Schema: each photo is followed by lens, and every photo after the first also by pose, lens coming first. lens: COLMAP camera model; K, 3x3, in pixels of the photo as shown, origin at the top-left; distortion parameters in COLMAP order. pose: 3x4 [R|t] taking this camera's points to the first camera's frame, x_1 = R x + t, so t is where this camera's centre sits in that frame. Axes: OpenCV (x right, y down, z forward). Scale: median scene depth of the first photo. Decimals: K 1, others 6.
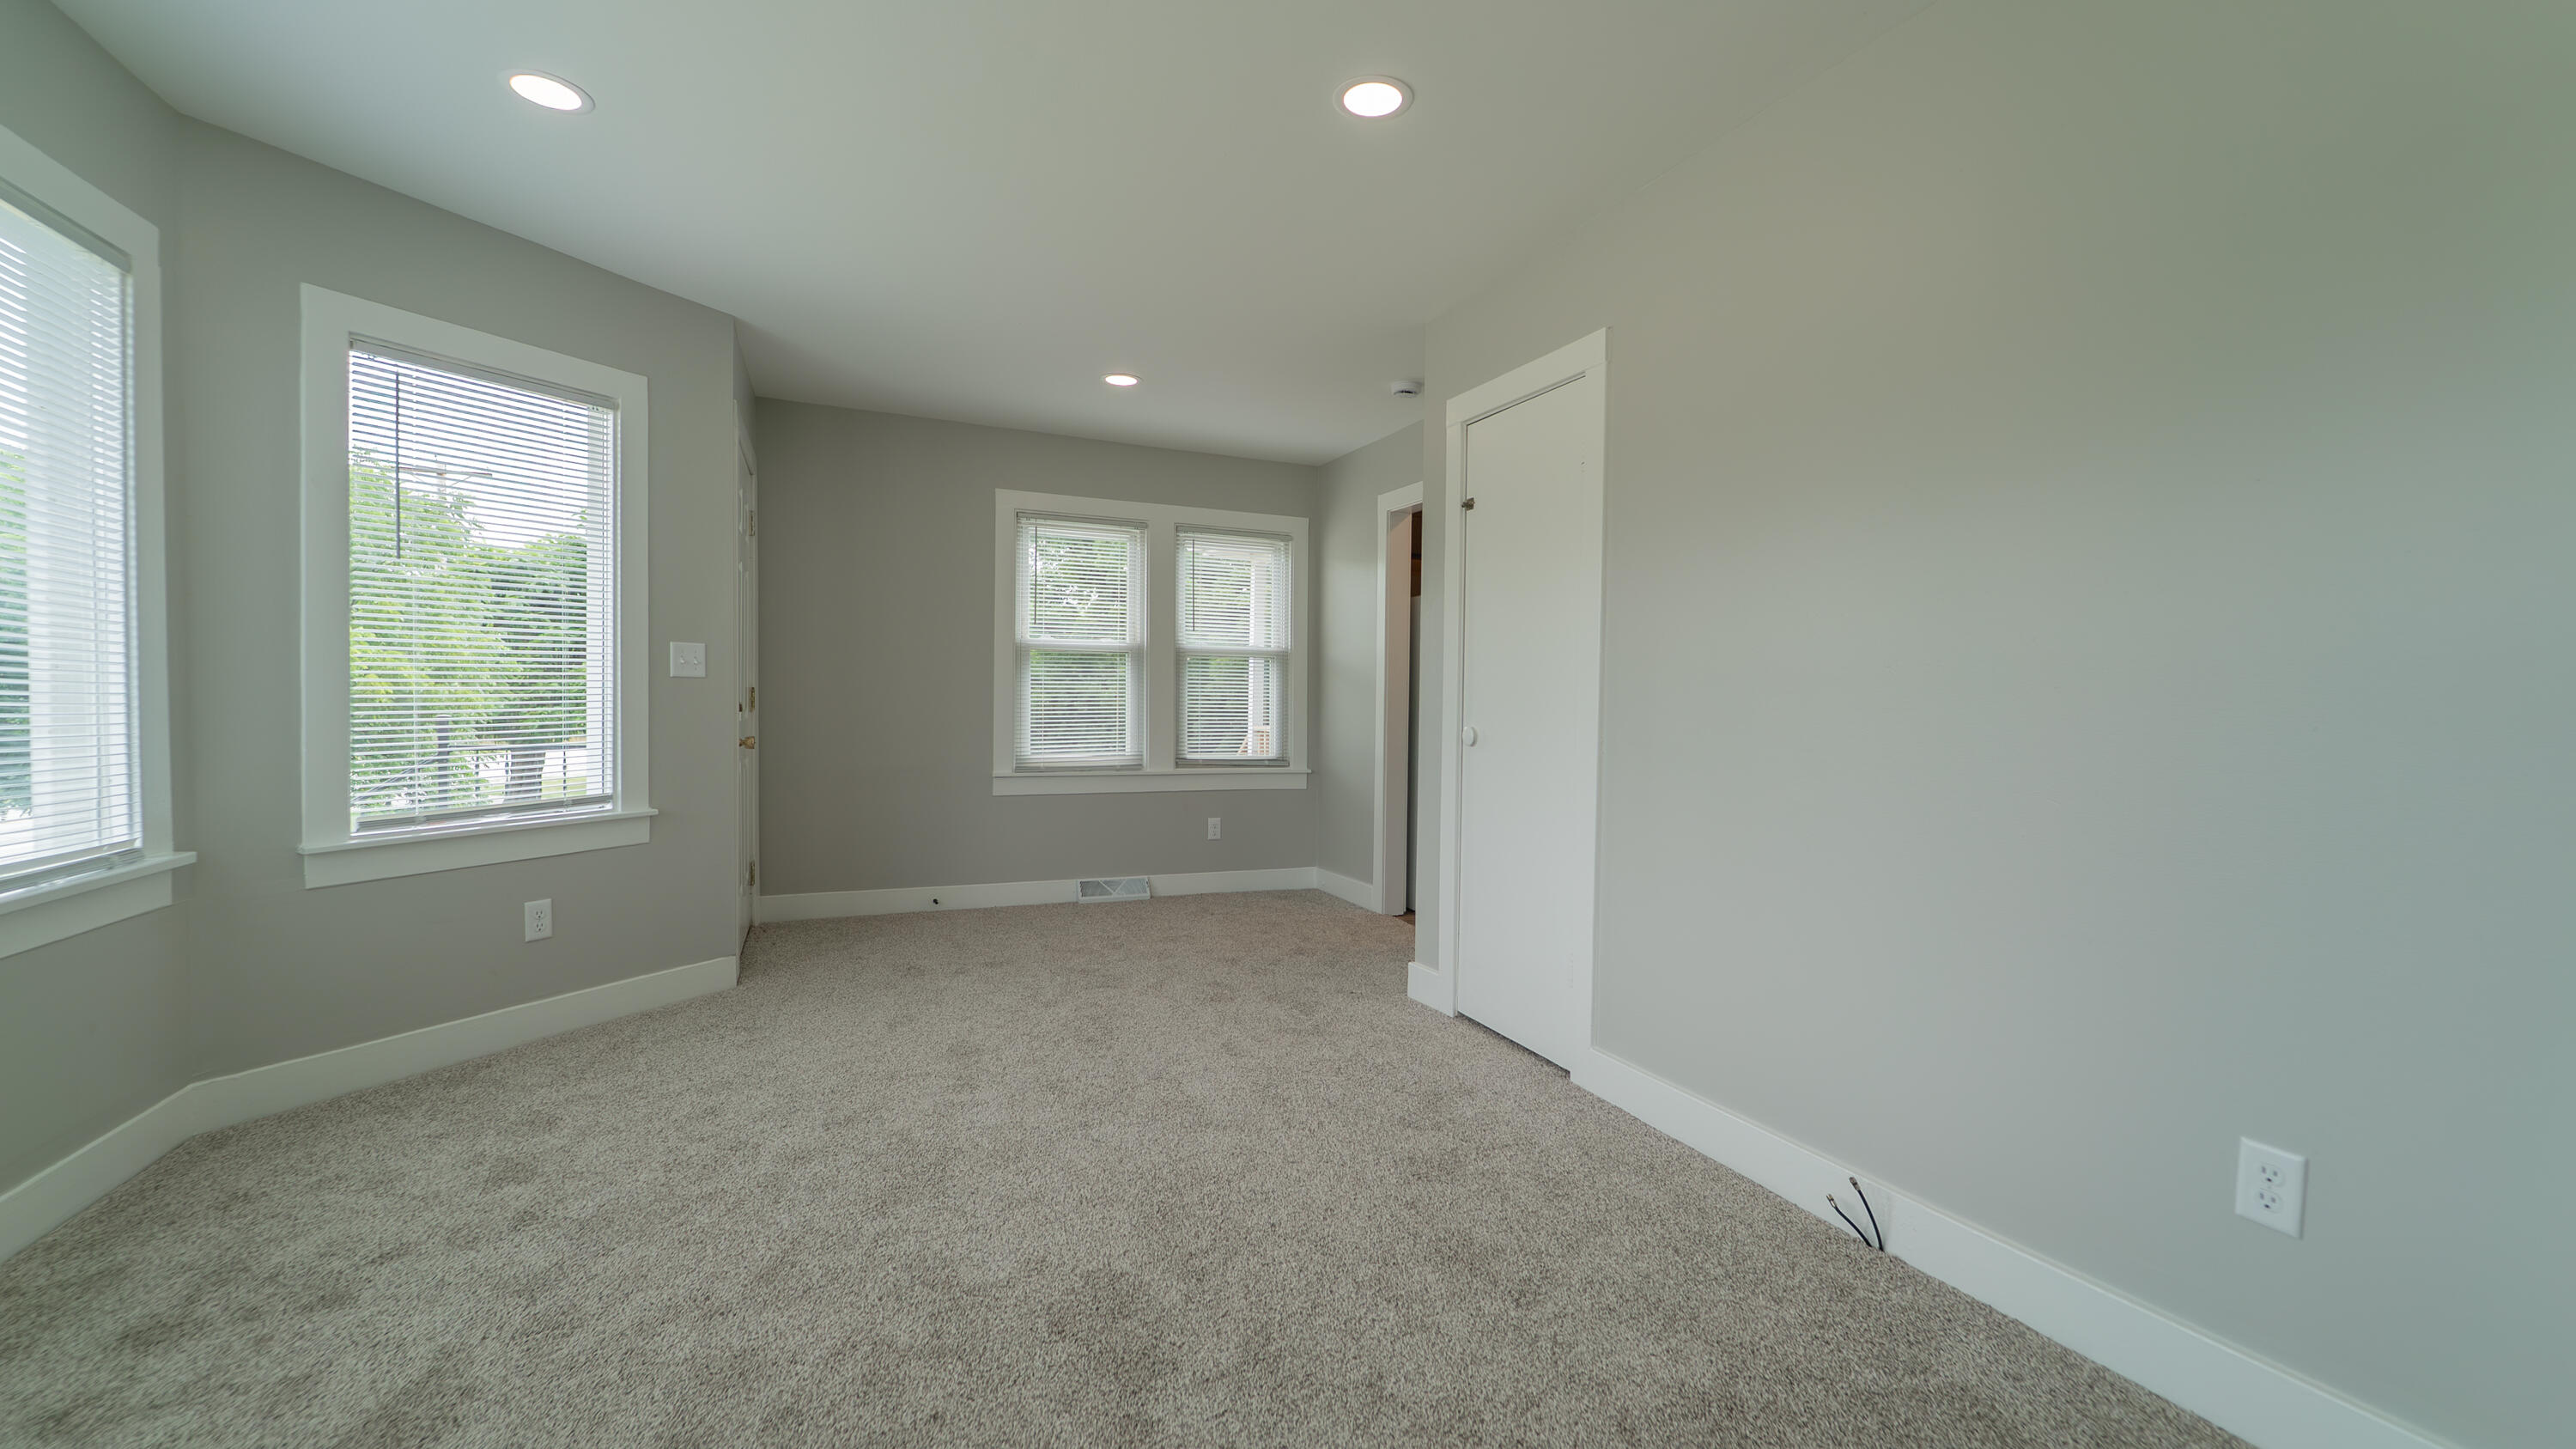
lens RADIAL K [[1034.0, 0, 1298.5], [0, 1034.0, 729.0], [0, 0, 1]] dist [-0.002618, -0.000326]
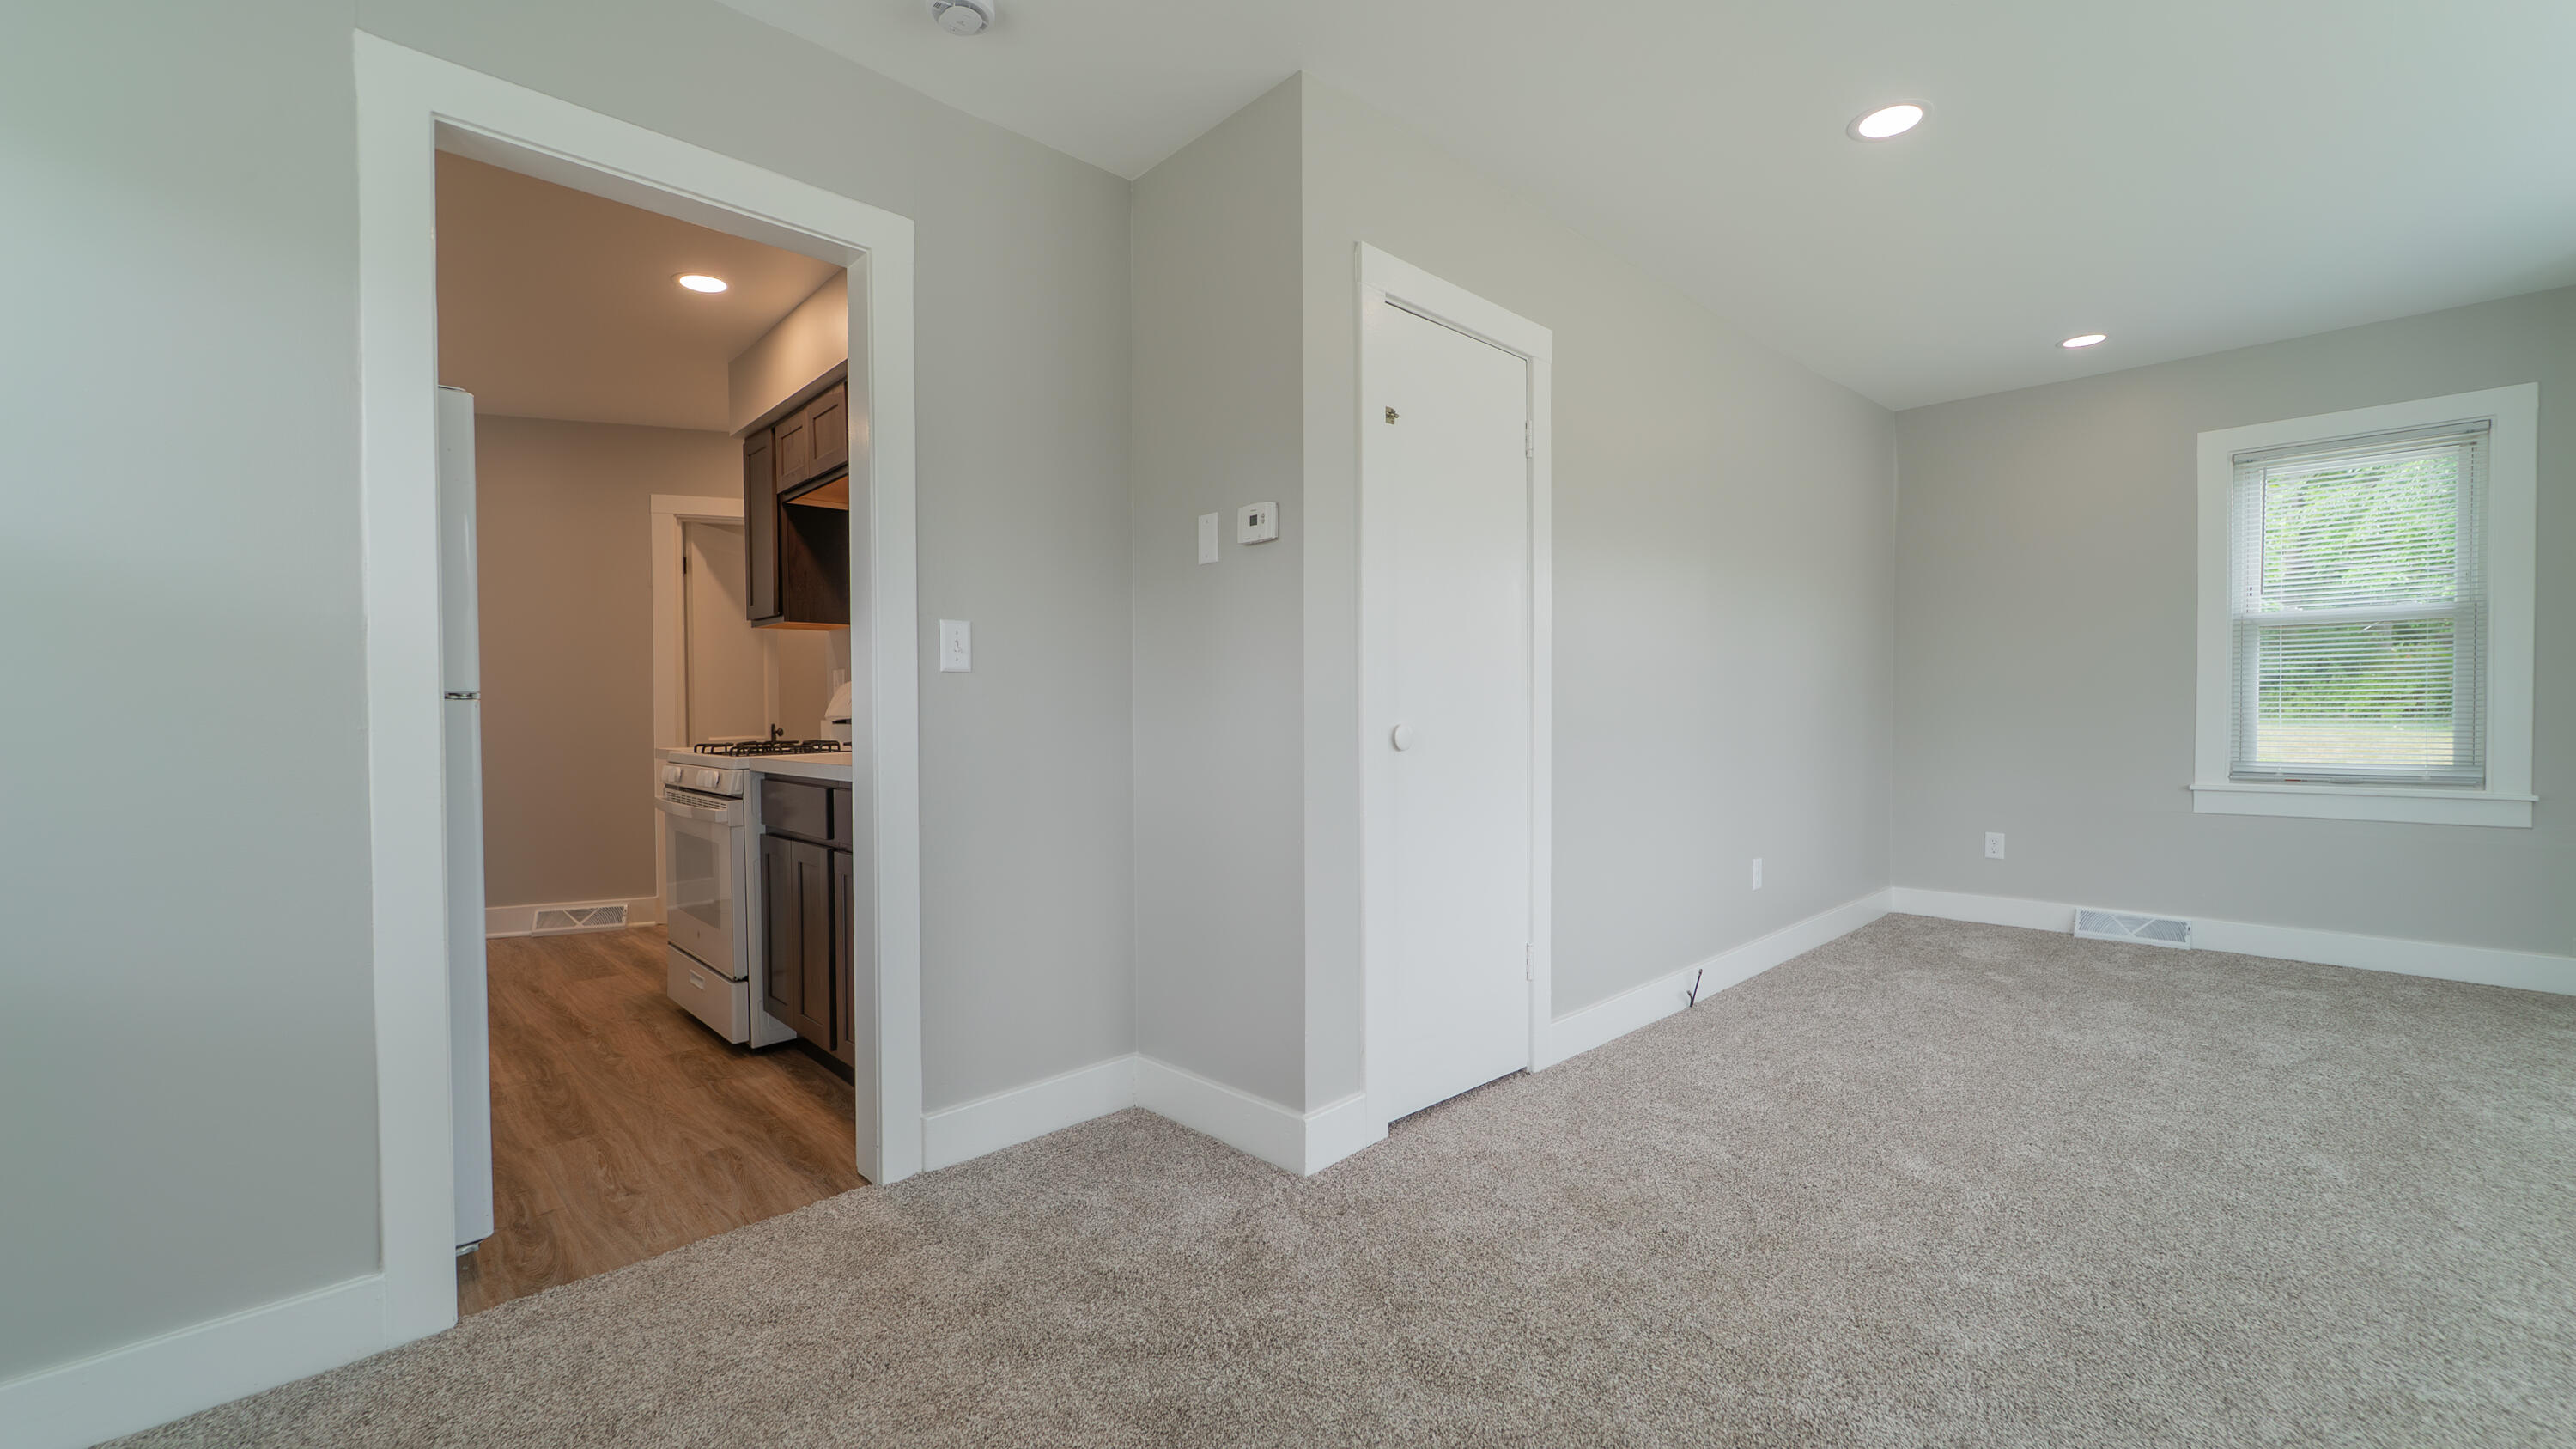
lens RADIAL K [[1034.0, 0, 1298.5], [0, 1034.0, 729.0], [0, 0, 1]] dist [-0.002618, -0.000326]
pose [[-0.338596, -0.032723, 0.940363, -0.566680], [0.025488, 0.998709, 0.043931, -0.038090], [-0.940587, 0.038843, -0.337325, 1.492797]]
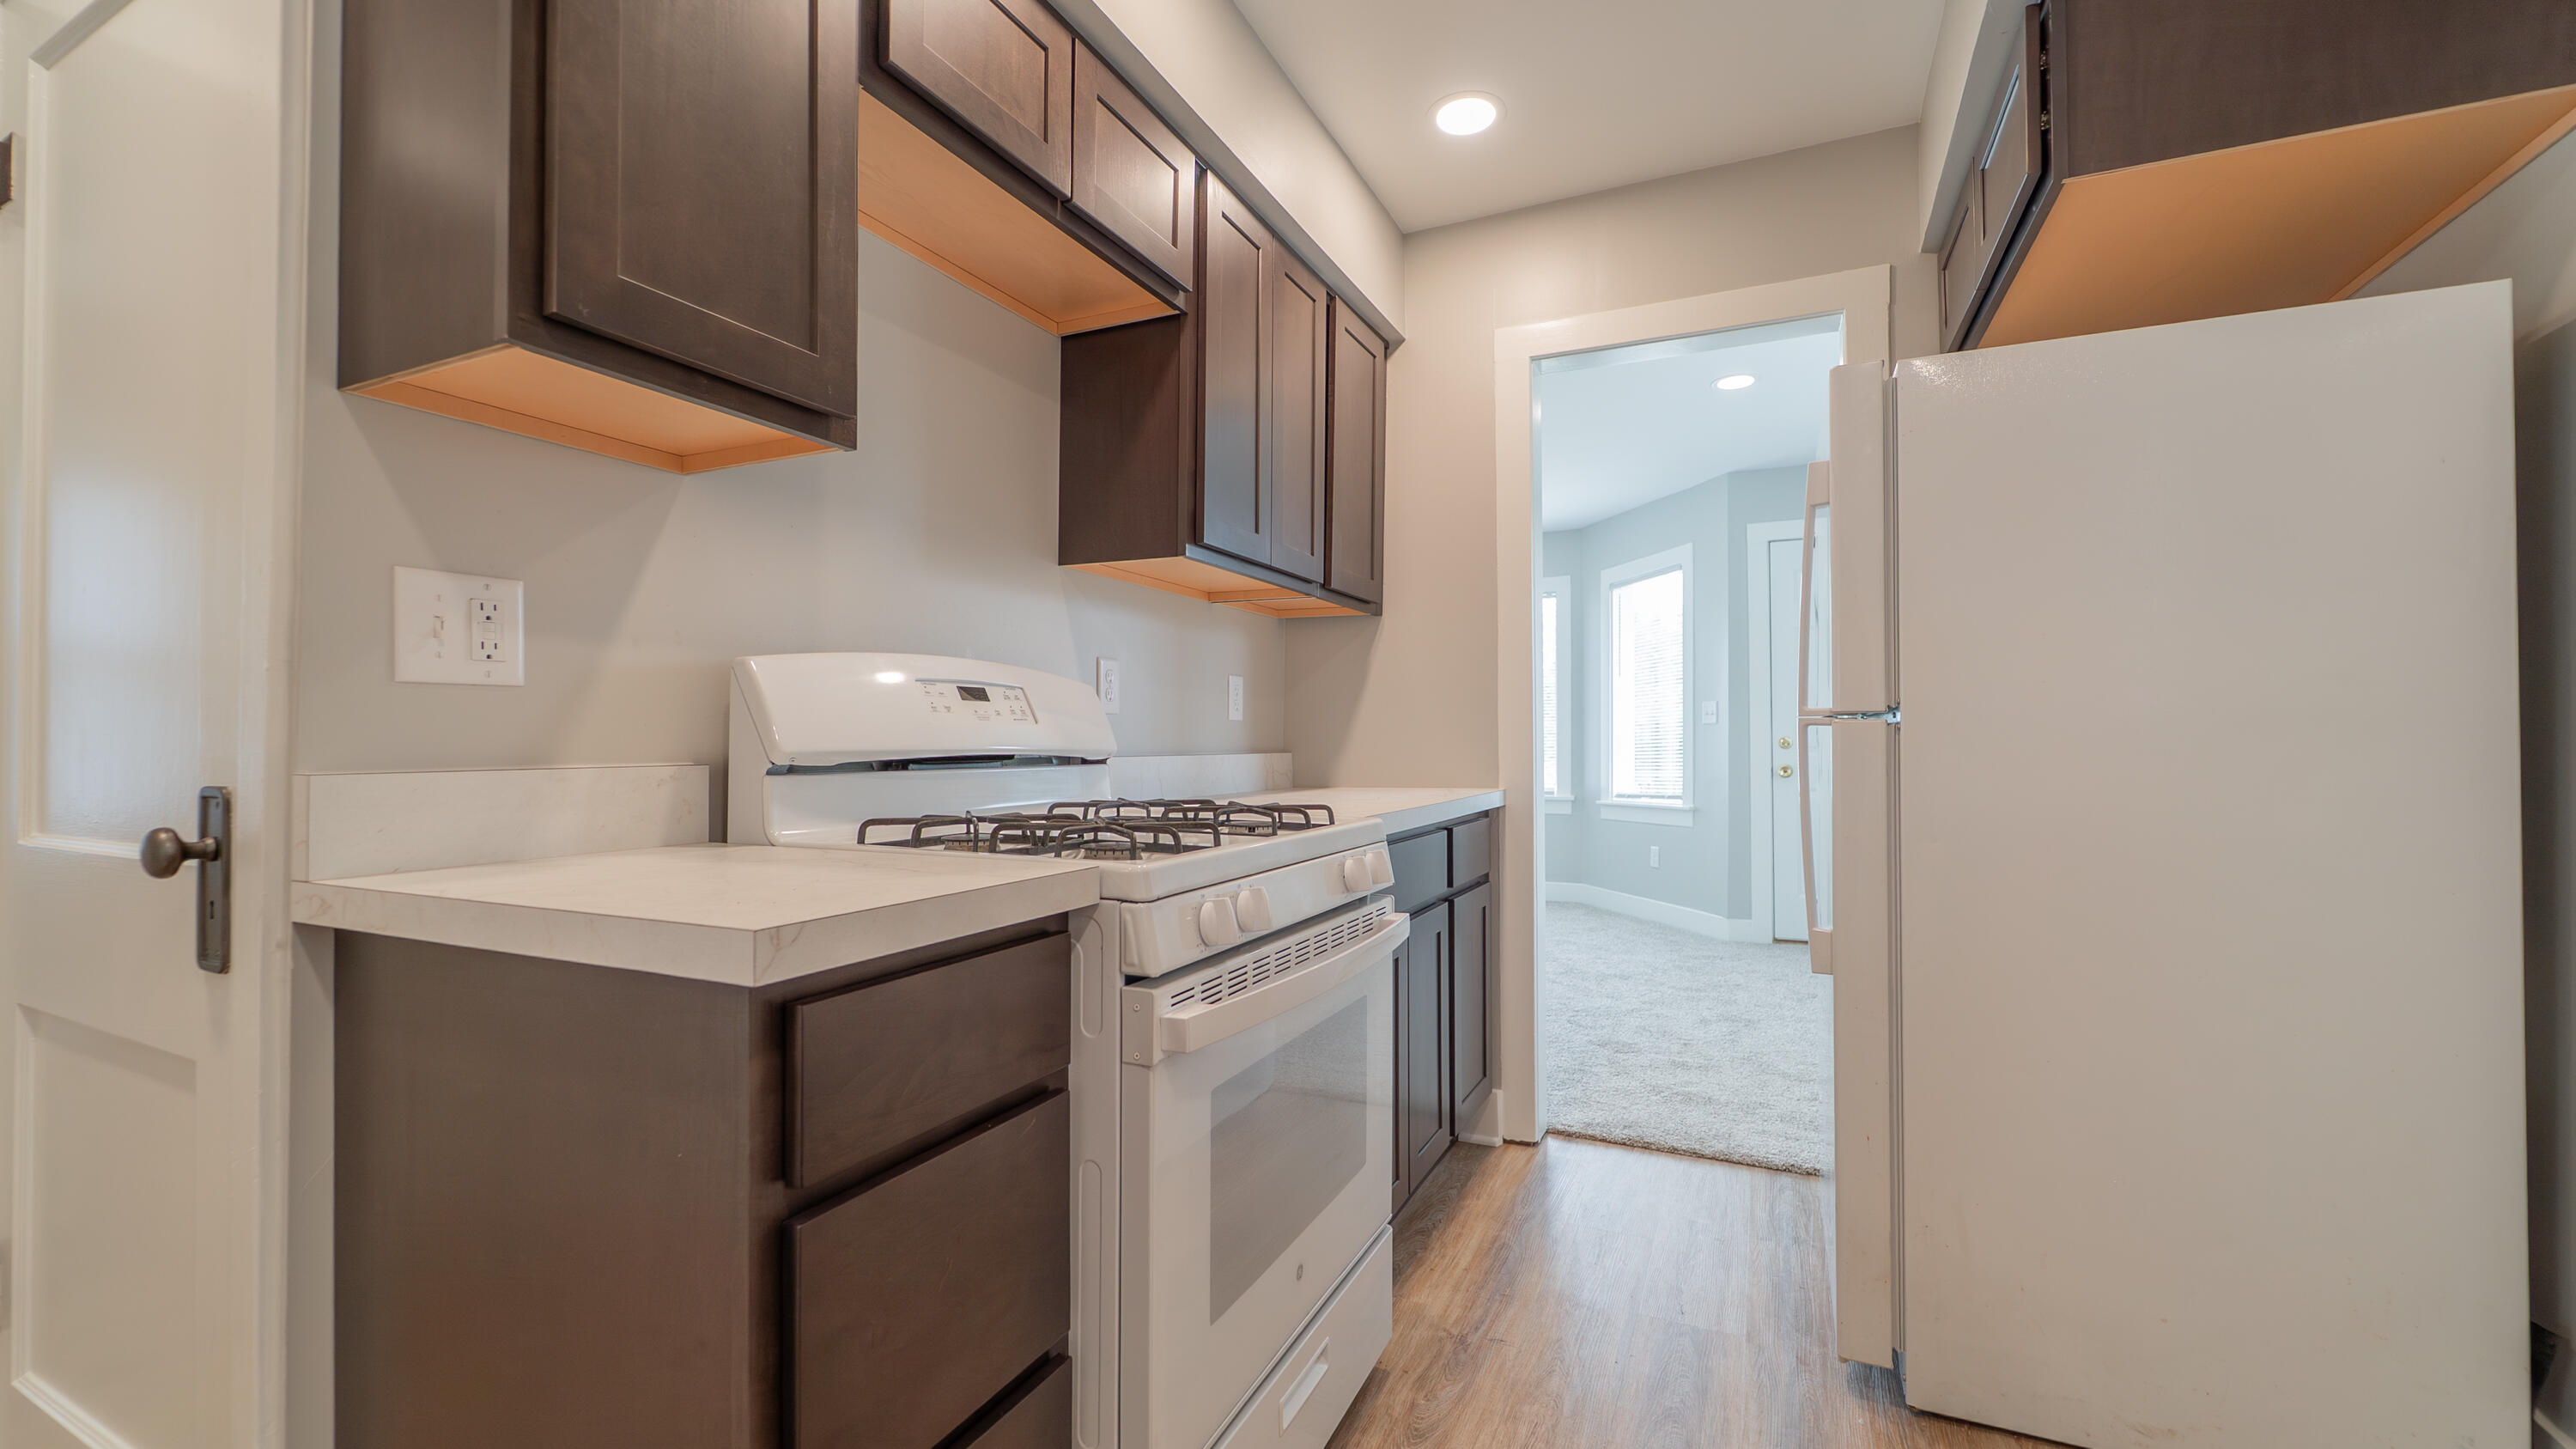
lens RADIAL K [[1034.0, 0, 1298.5], [0, 1034.0, 729.0], [0, 0, 1]] dist [-0.002618, -0.000326]
pose [[-0.753183, -0.022614, -0.657423, 1.044570], [-0.026984, 0.999630, -0.003470, -0.024621], [0.657258, 0.015126, -0.753514, 2.095850]]
